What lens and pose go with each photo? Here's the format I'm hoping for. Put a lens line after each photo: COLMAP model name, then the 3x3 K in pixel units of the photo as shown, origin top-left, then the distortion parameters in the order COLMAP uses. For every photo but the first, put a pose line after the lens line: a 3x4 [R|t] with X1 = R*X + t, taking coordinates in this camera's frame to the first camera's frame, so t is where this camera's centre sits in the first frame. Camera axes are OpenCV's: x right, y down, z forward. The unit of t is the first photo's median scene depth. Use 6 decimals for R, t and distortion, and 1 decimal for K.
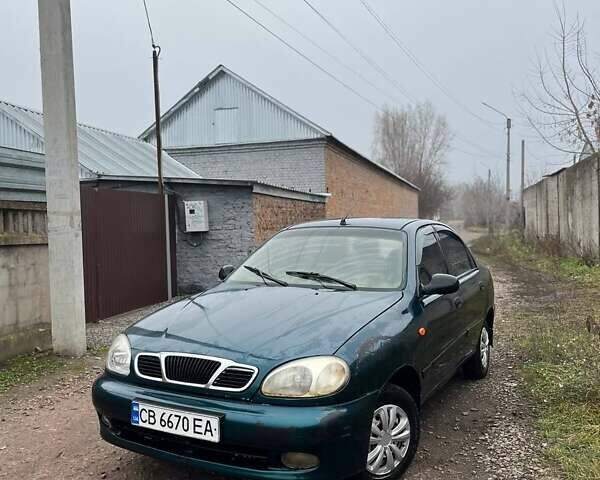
lens RADIAL K [[601.9, 0, 300.0], [0, 601.9, 240.0], [0, 0, 1]] dist [0.035530, -0.031417]
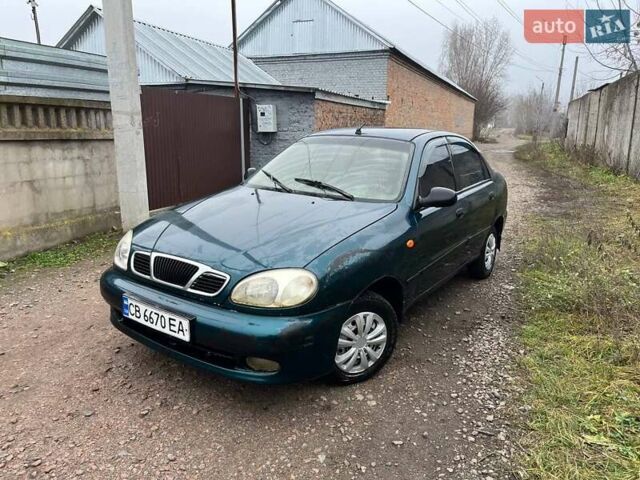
lens RADIAL K [[481.5, 0, 320.0], [0, 481.5, 240.0], [0, 0, 1]] dist [0.051632, -0.080785]
pose [[0.993255, 0.059103, -0.099755, 0.090949], [-0.037471, 0.977786, 0.206229, -0.014230], [0.109728, -0.201100, 0.973406, 0.121619]]
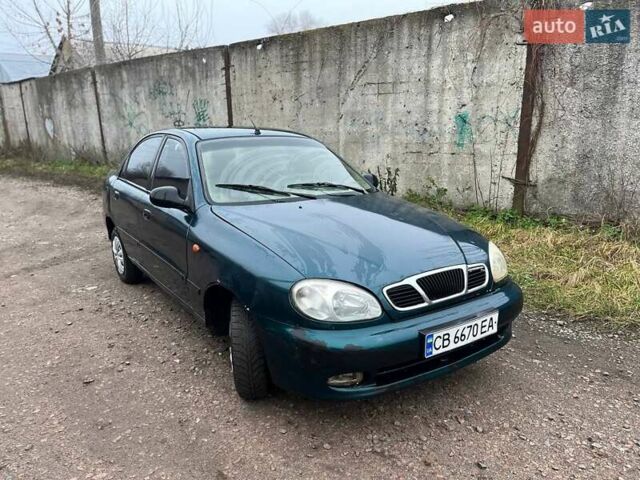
lens RADIAL K [[480.1, 0, 323.5], [0, 480.1, 246.5], [0, 0, 1]] dist [0.059444, -0.084992]
pose [[0.453647, -0.212783, 0.865406, -0.552530], [0.027795, 0.973983, 0.224909, -0.018374], [-0.890748, -0.077976, 0.447758, 0.478326]]
